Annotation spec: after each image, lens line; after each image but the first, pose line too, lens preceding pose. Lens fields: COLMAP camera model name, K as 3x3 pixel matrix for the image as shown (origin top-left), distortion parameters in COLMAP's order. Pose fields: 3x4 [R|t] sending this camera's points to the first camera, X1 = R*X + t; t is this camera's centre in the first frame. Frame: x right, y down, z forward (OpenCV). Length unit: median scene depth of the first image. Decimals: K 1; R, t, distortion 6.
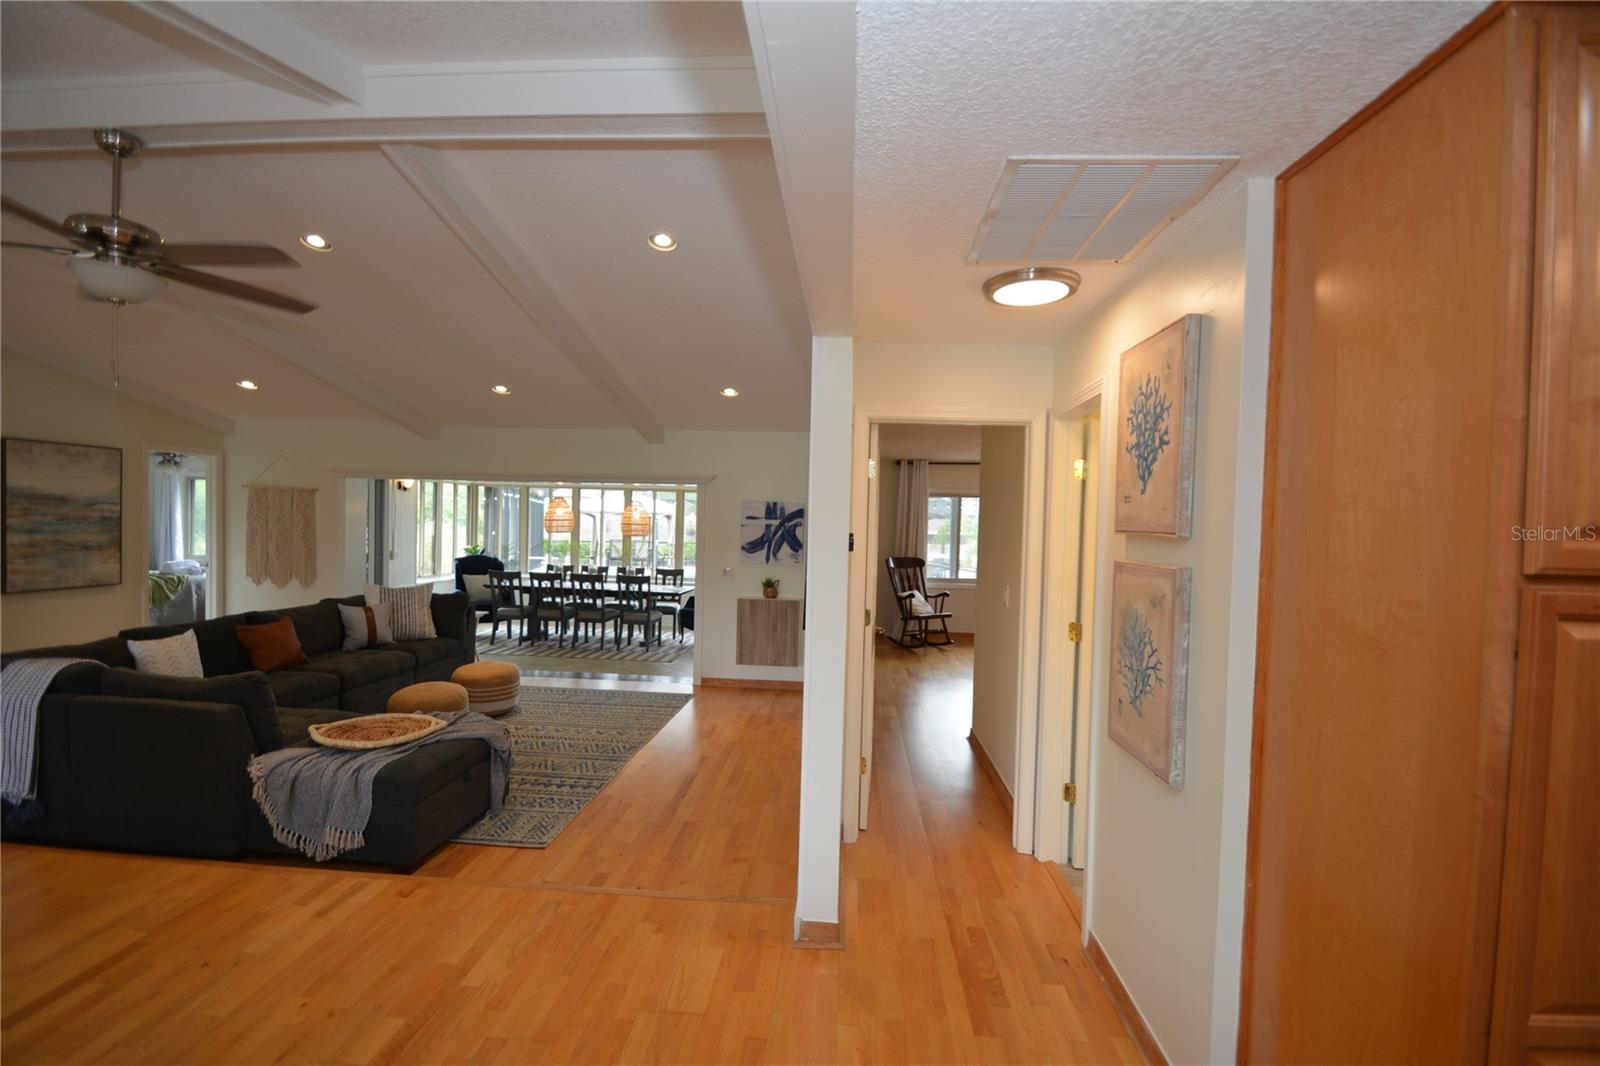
lens RADIAL K [[700.0, 0, 792.4], [0, 700.0, 538.5], [0, 0, 1]] dist [0.009944, -0.013198]
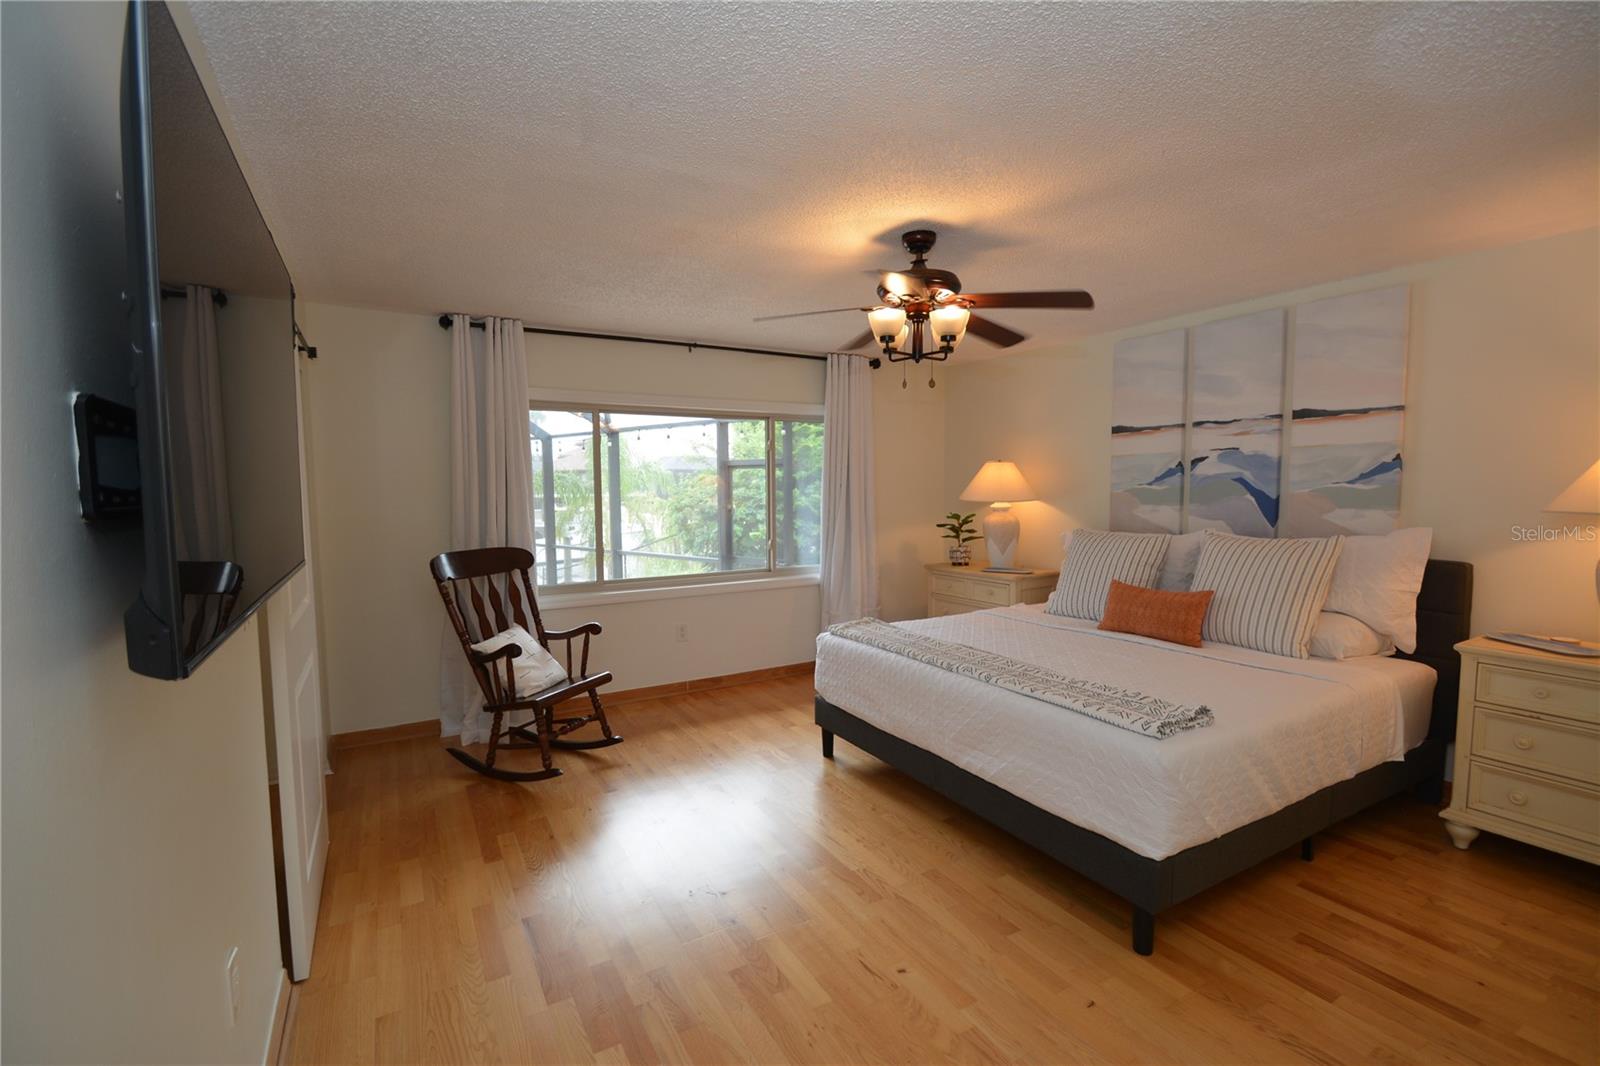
lens RADIAL K [[700.0, 0, 808.7], [0, 700.0, 534.6], [0, 0, 1]] dist [0.009944, -0.013198]
pose [[0.812876, -0.076521, 0.577388, 0.080035], [0.046573, 0.996697, 0.066525, -0.000812], [-0.580572, -0.027185, 0.813755, 0.557987]]
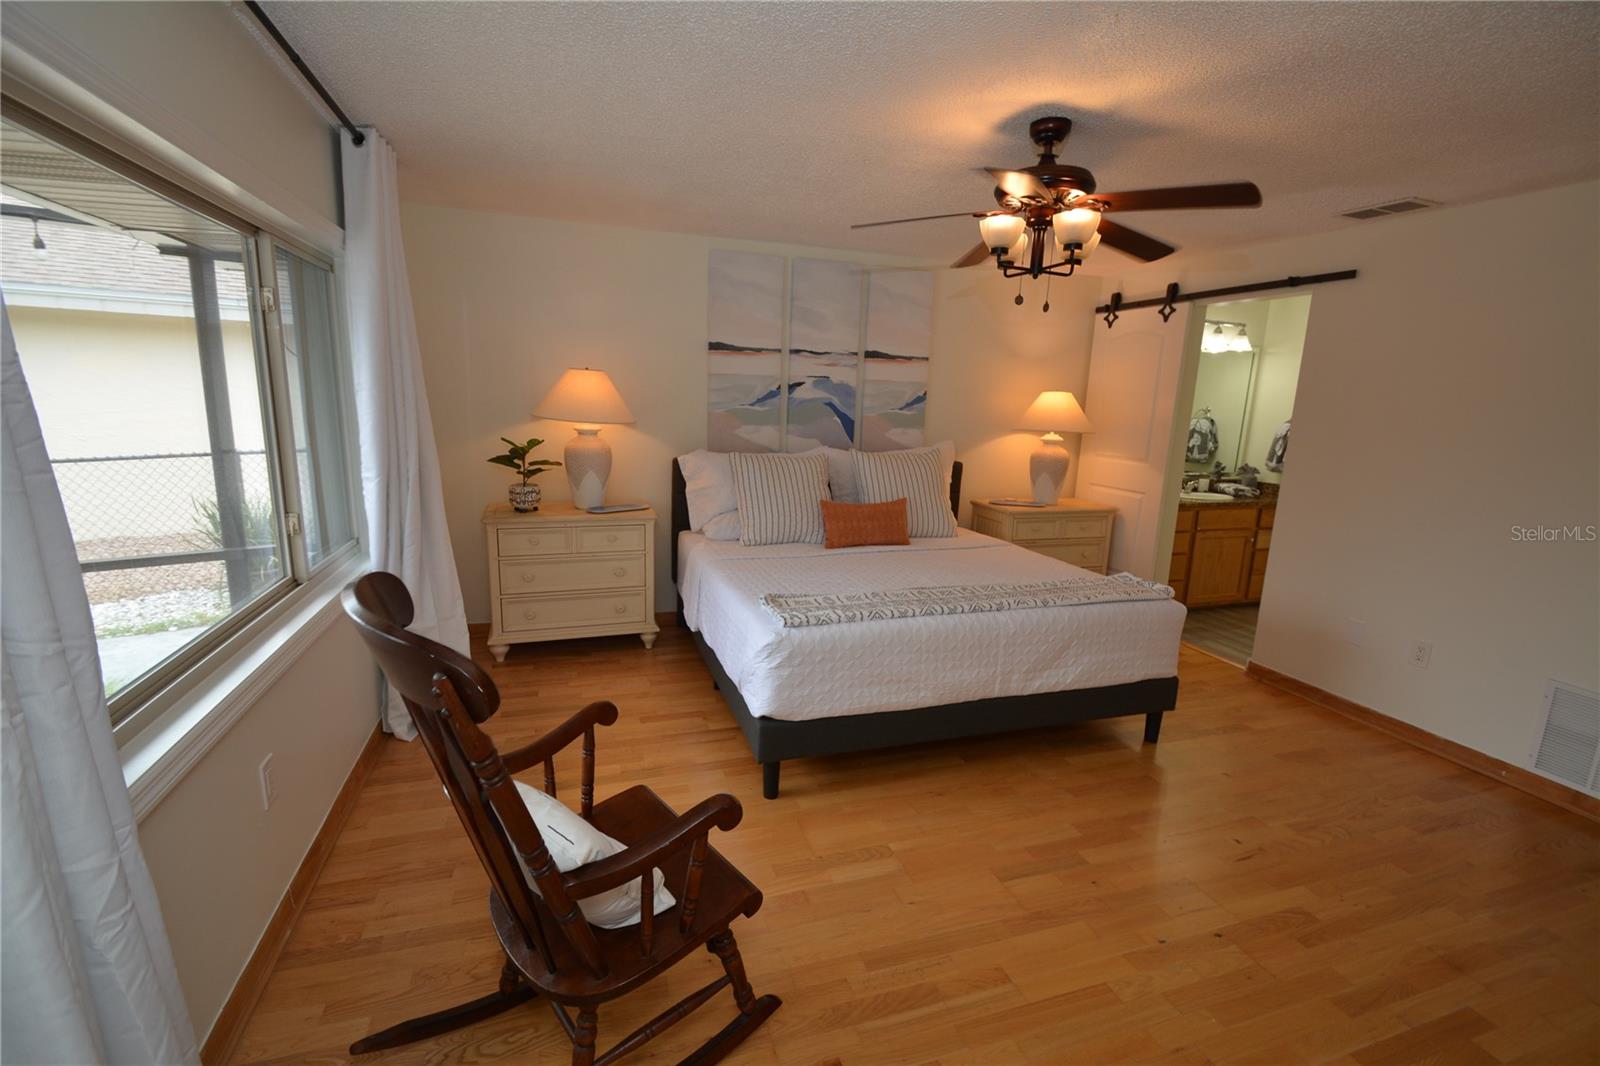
lens RADIAL K [[700.0, 0, 800.2], [0, 700.0, 531.4], [0, 0, 1]] dist [0.009944, -0.013198]
pose [[-0.391774, -0.218575, 0.893721, 0.075076], [-0.023741, 0.973450, 0.227667, -0.014553], [-0.919755, 0.067977, -0.386561, 0.876930]]
